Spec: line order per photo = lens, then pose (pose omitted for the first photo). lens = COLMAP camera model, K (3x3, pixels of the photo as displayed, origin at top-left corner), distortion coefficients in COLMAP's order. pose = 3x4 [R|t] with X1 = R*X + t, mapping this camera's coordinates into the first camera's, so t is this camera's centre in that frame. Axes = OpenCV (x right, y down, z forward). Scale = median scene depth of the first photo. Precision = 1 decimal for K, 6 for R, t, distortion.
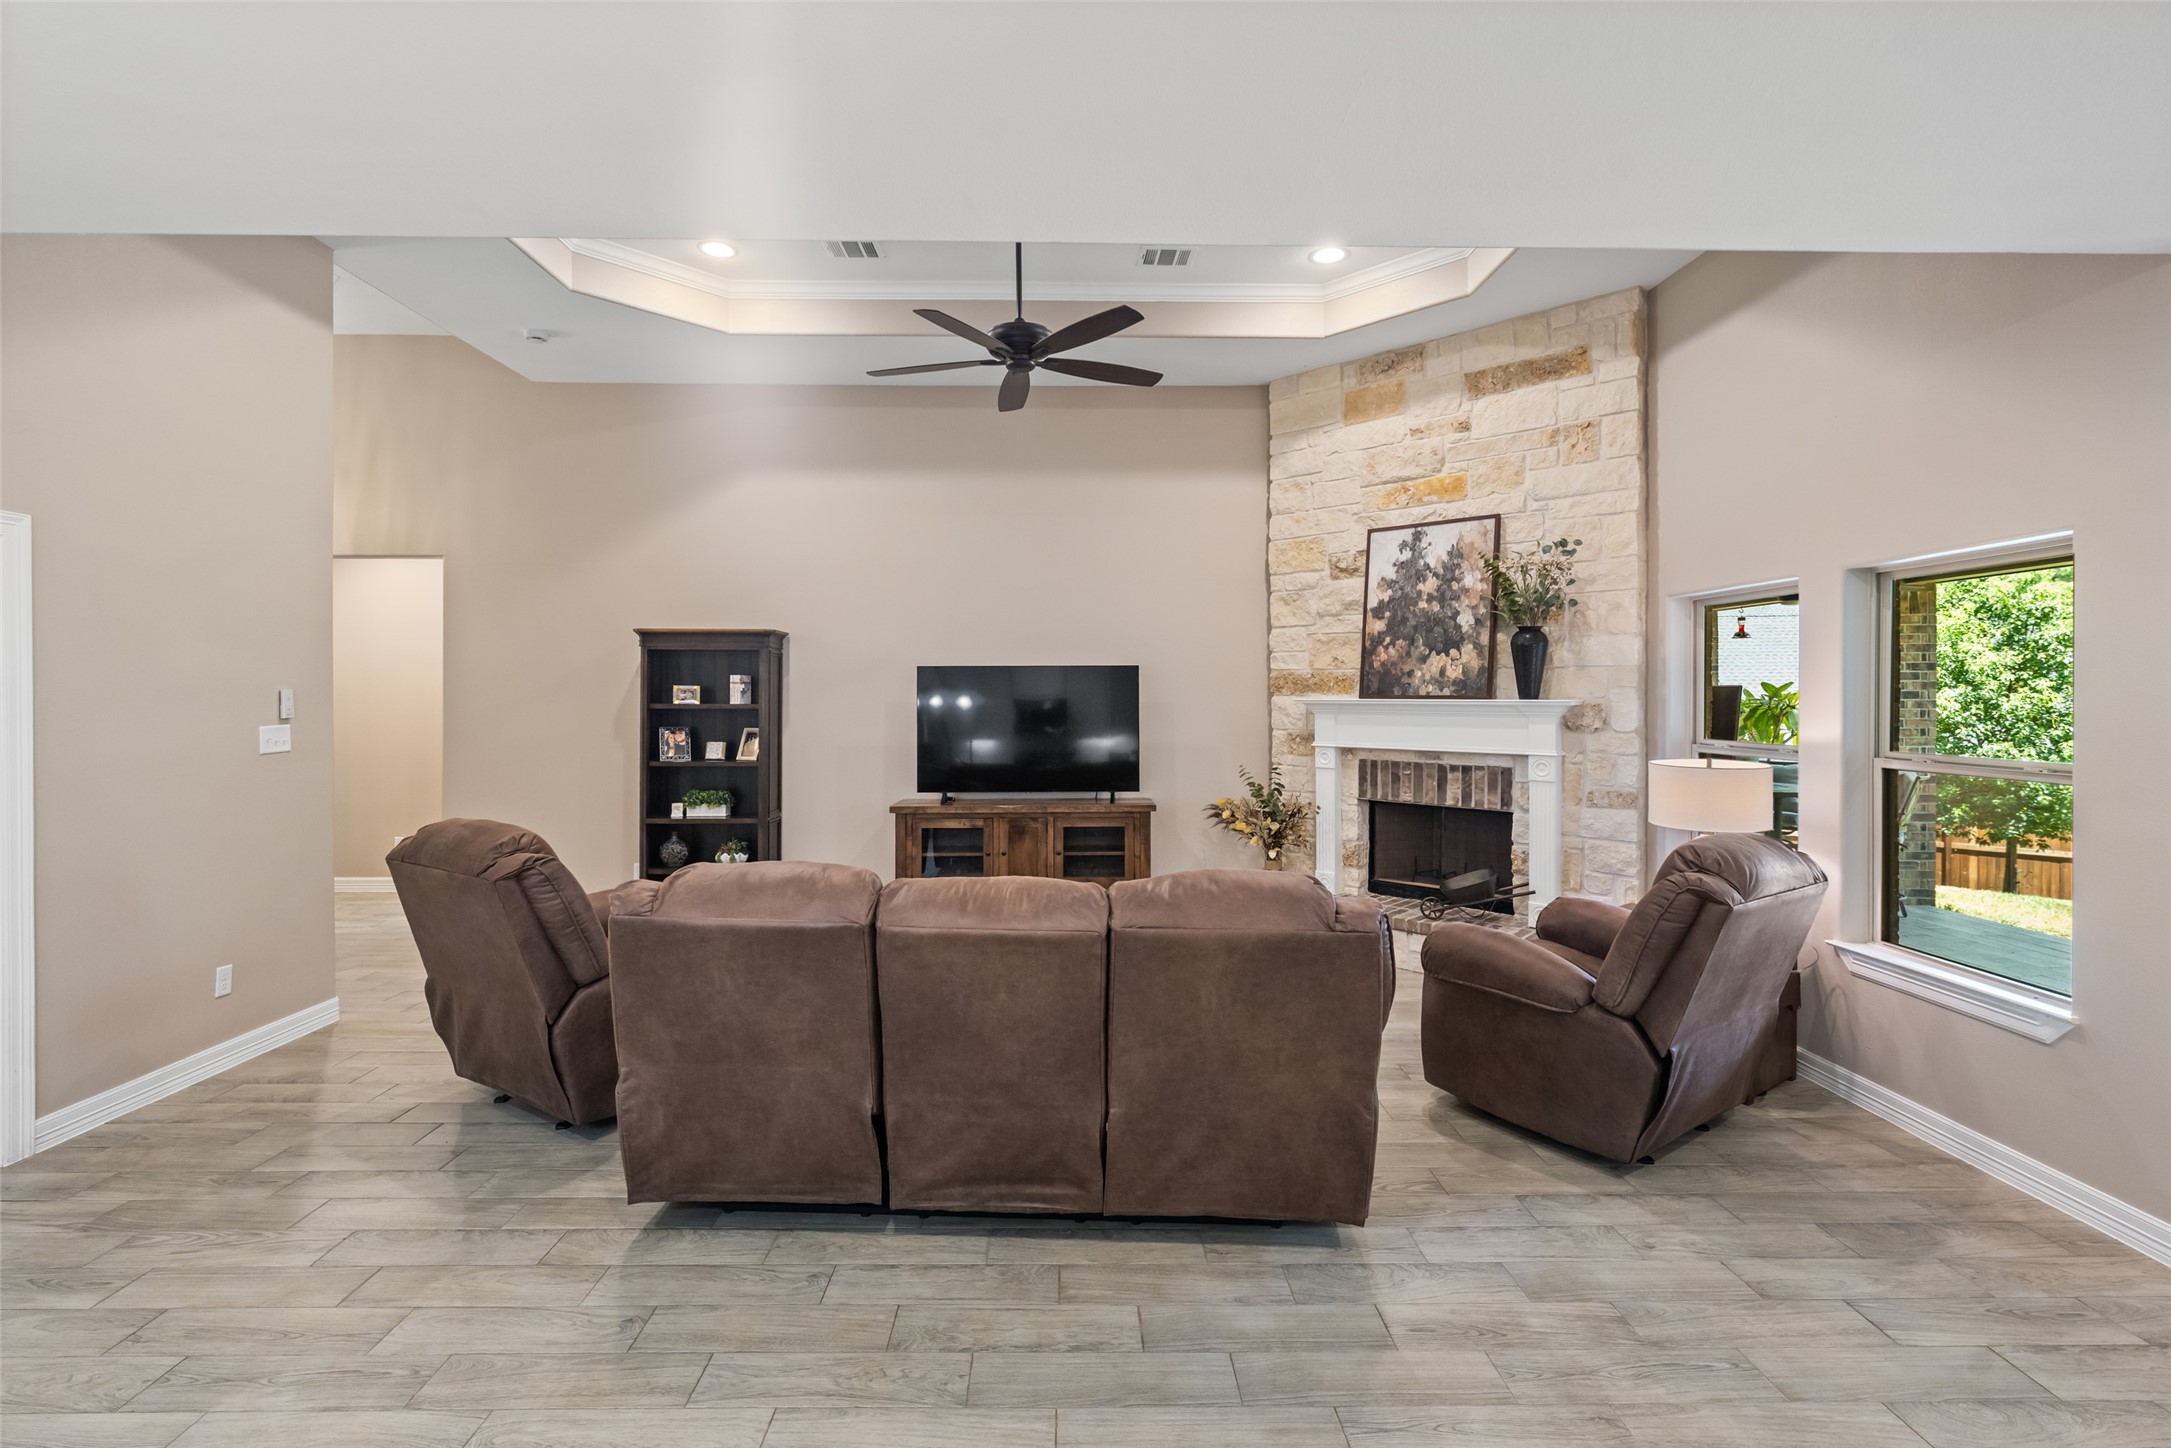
lens RADIAL K [[982.2, 0, 1079.1], [0, 982.2, 704.0], [0, 0, 1]] dist [0.000603, 0.000034]
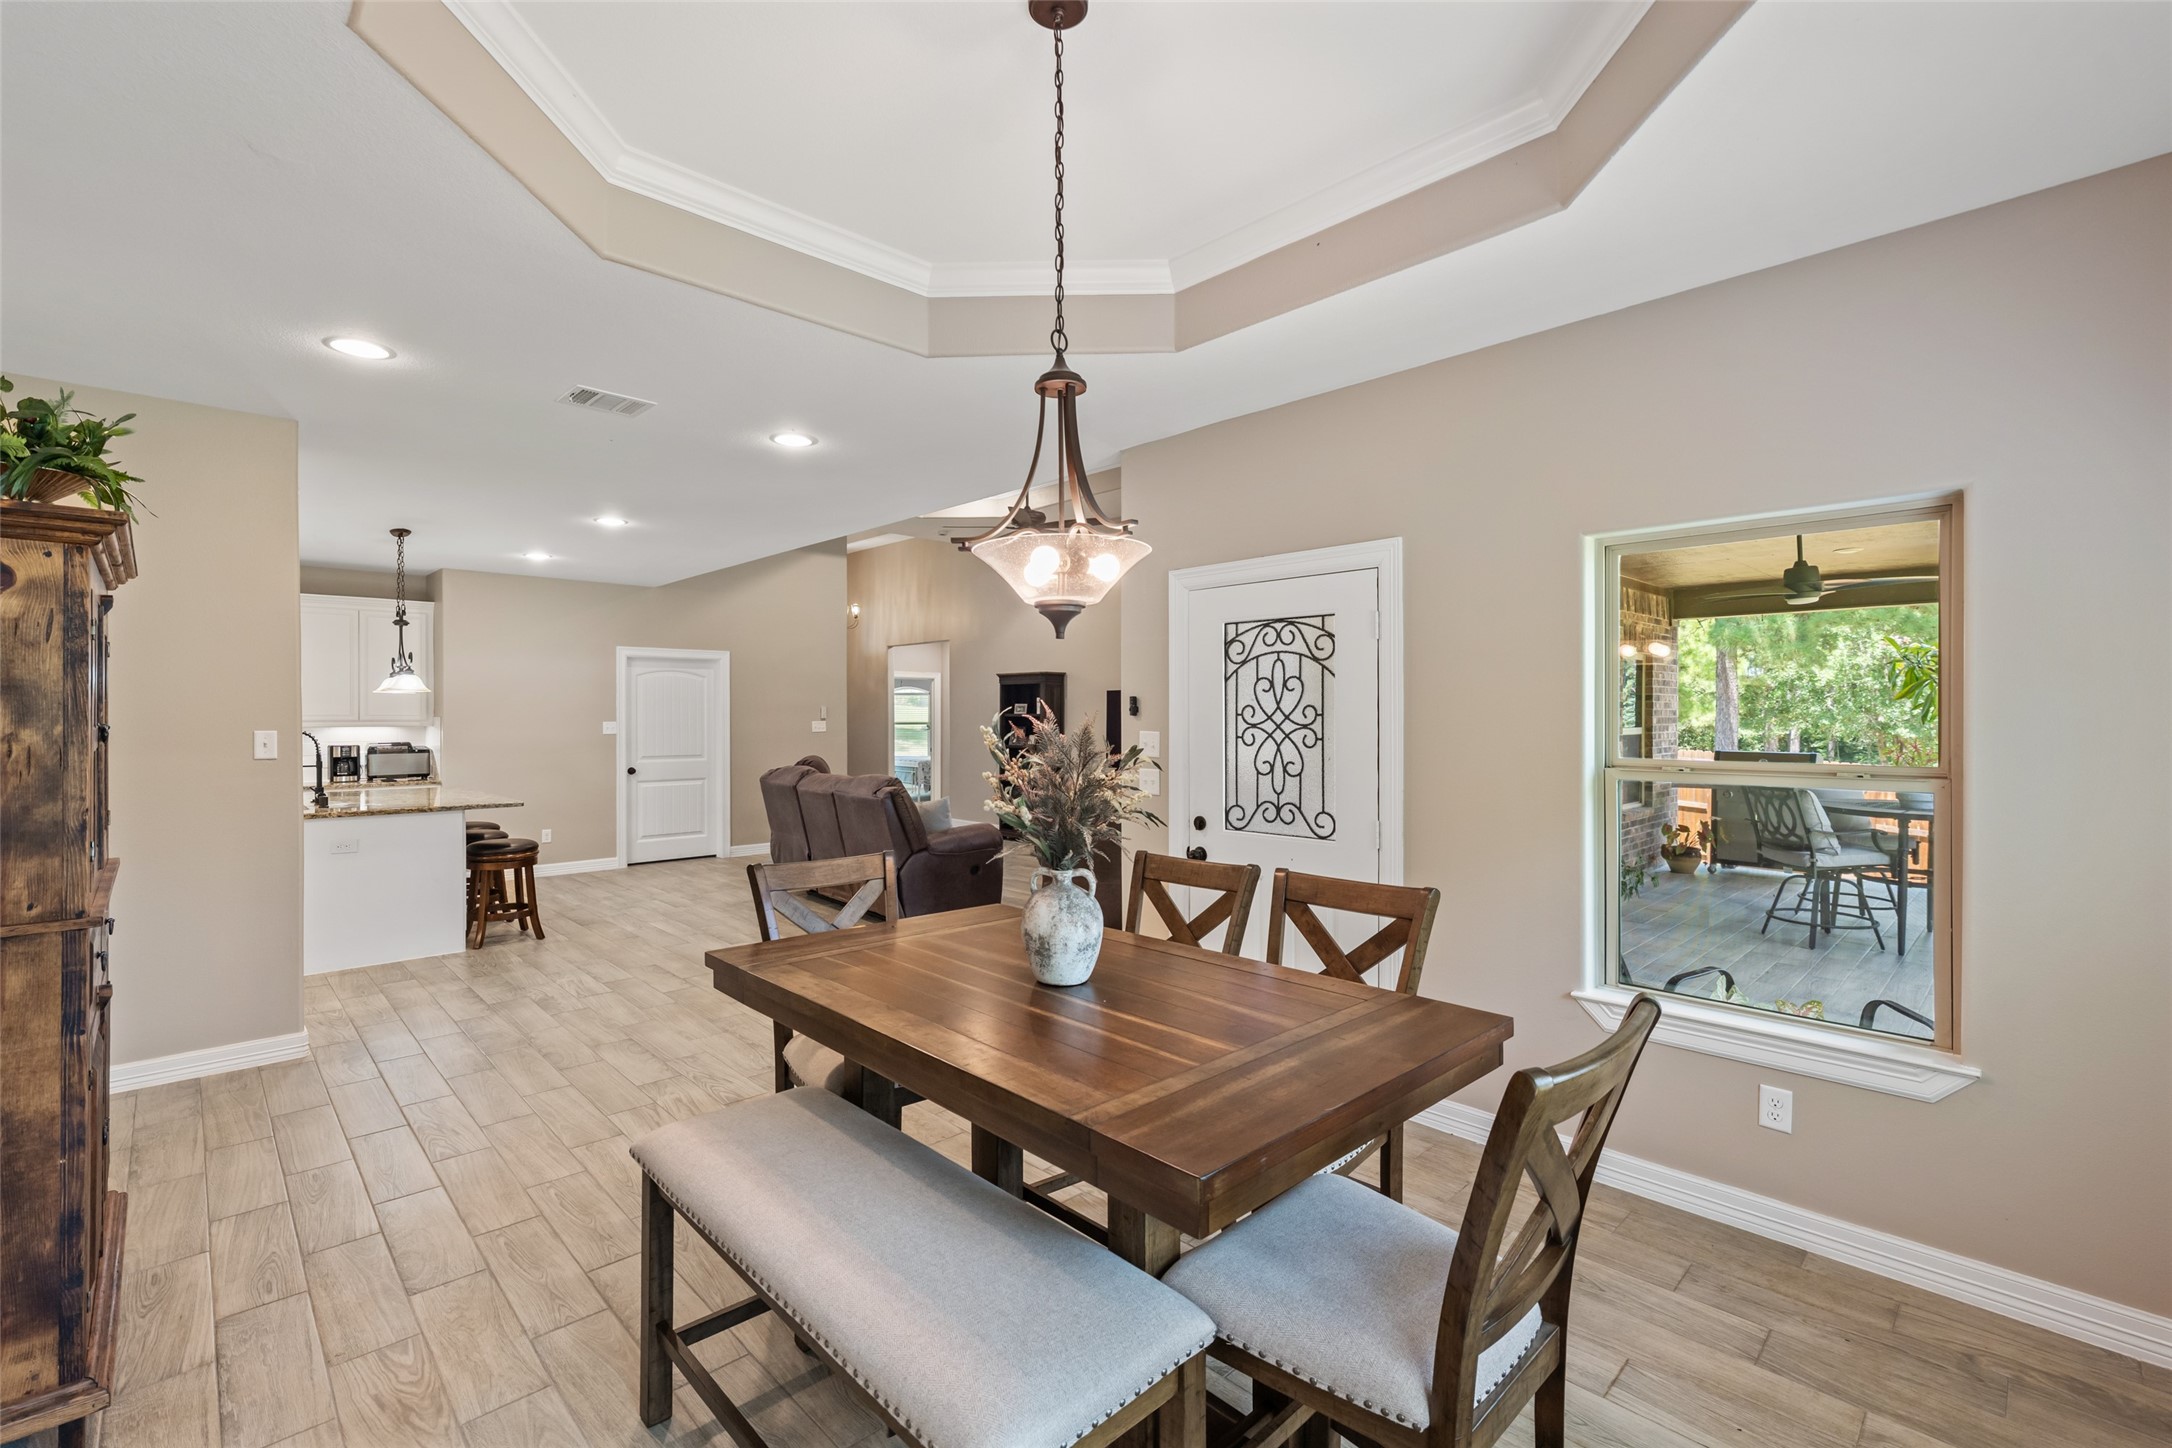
lens RADIAL K [[945.0, 0, 1086.0], [0, 945.0, 724.0], [0, 0, 1]] dist [-0.001888, -0.000147]
pose [[0.681641, 0.004363, -0.731674, 1.033671], [-0.002911, 0.999990, 0.003251, 0.013467], [0.731681, -0.000086, 0.681647, -0.116311]]
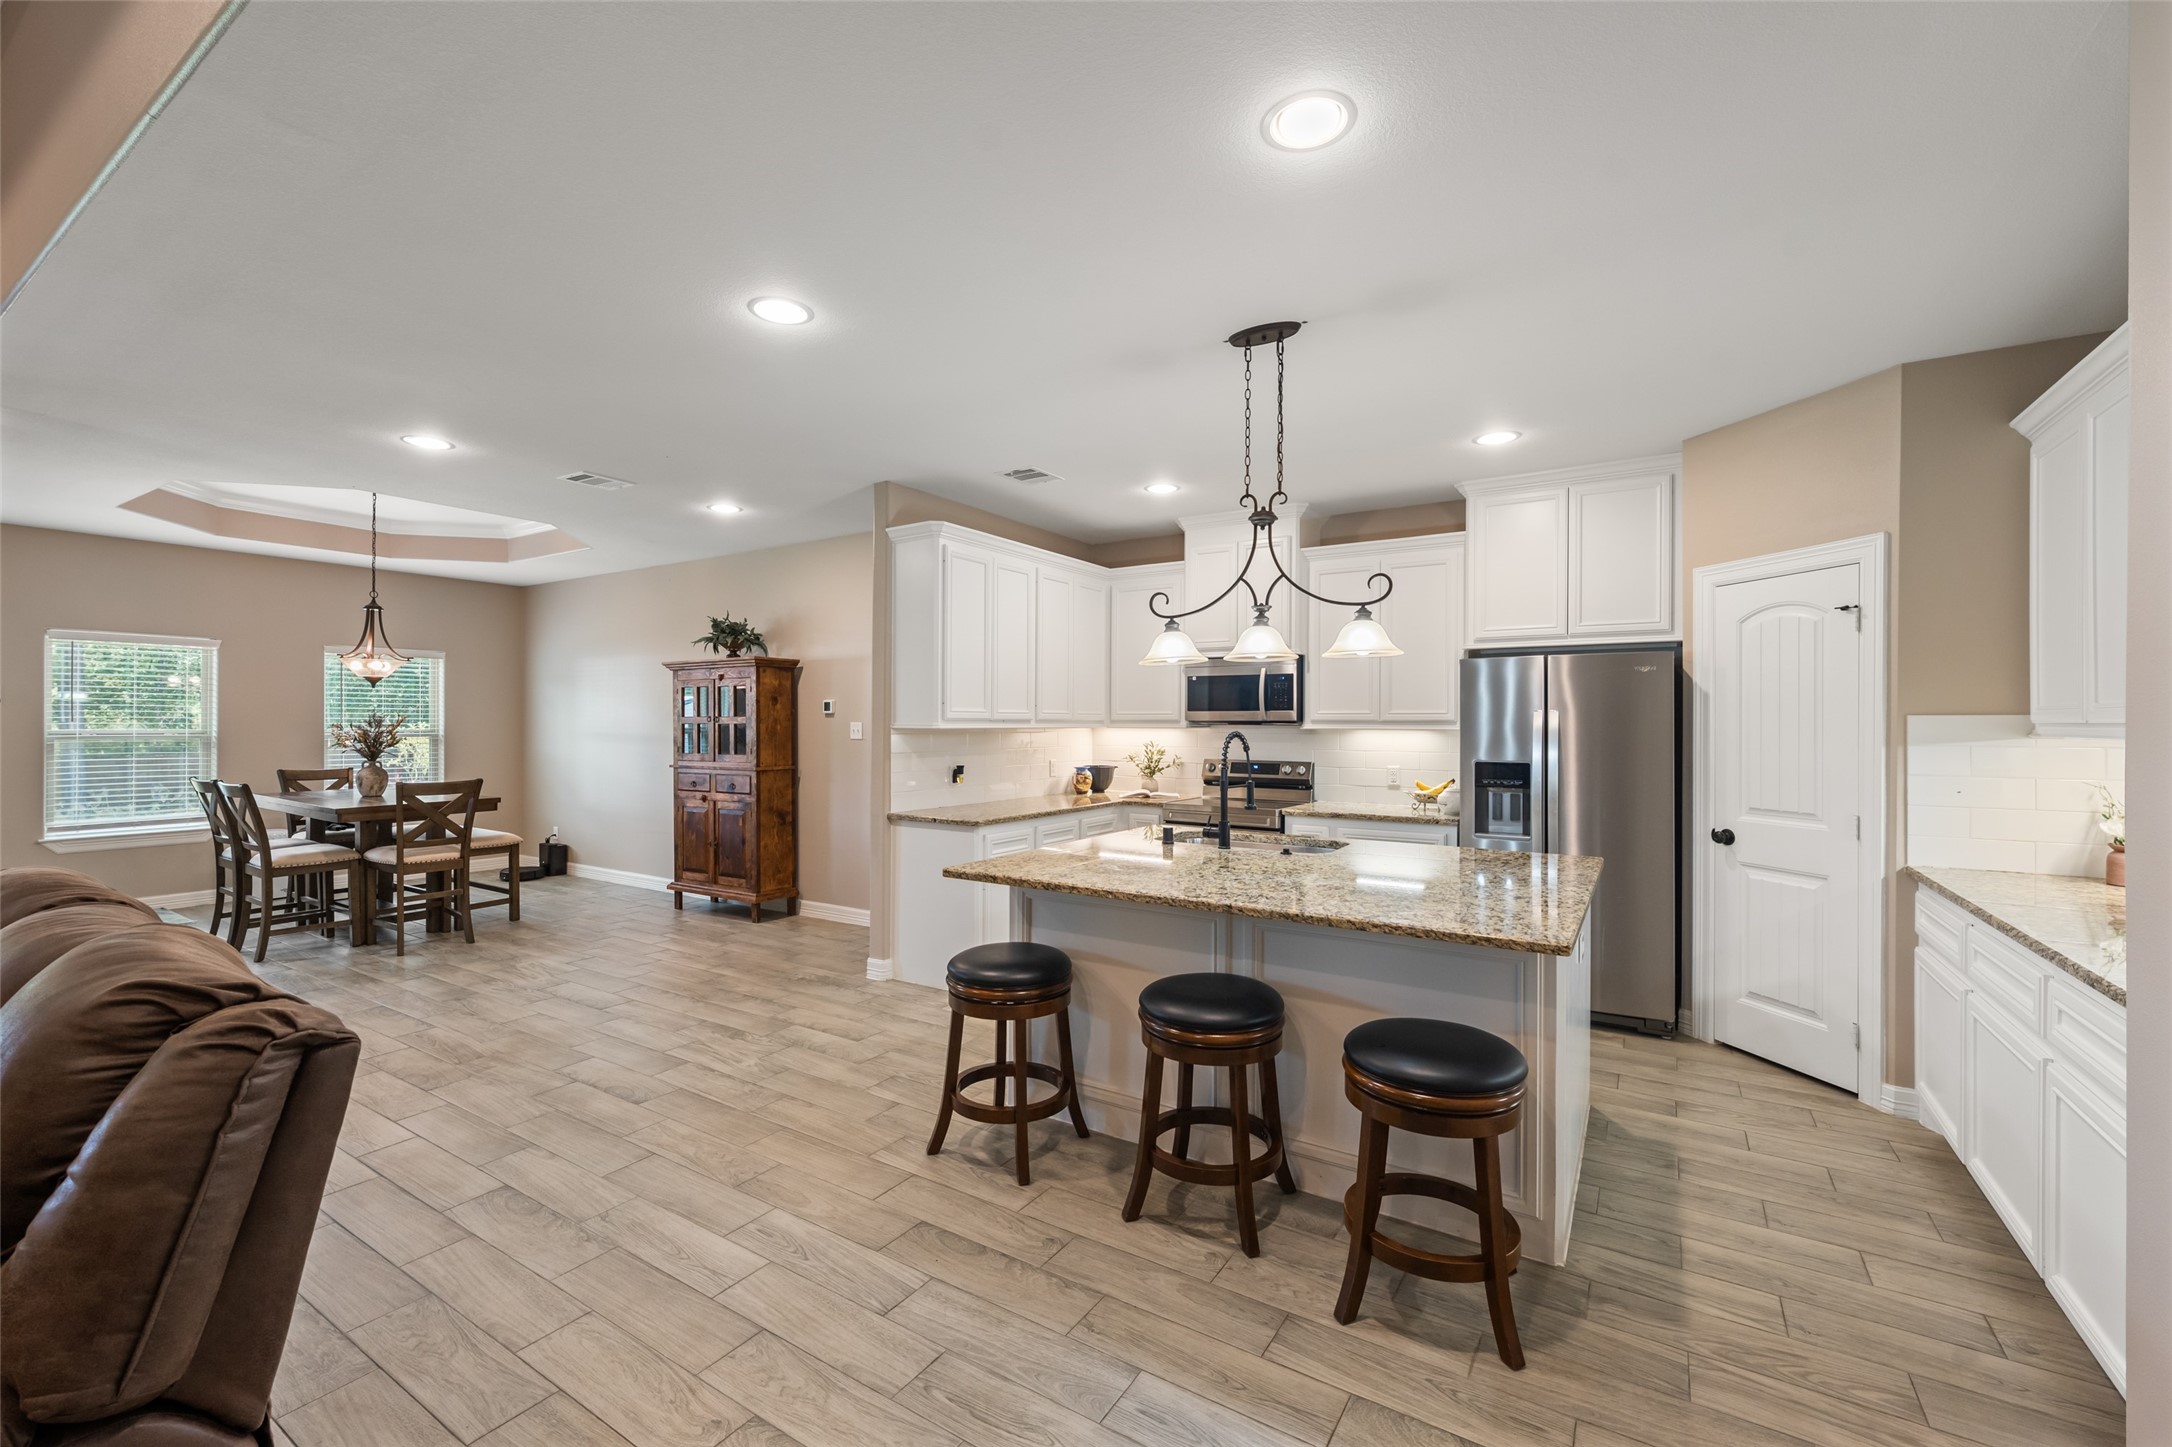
lens RADIAL K [[900.8, 0, 1074.8], [0, 900.8, 719.6], [0, 0, 1]] dist [-0.000714, -0.000148]
pose [[-0.828829, -0.002717, 0.559496, -0.468328], [-0.000028, 0.999988, 0.004815, 0.014484], [-0.559502, 0.003976, -0.828819, 0.516165]]
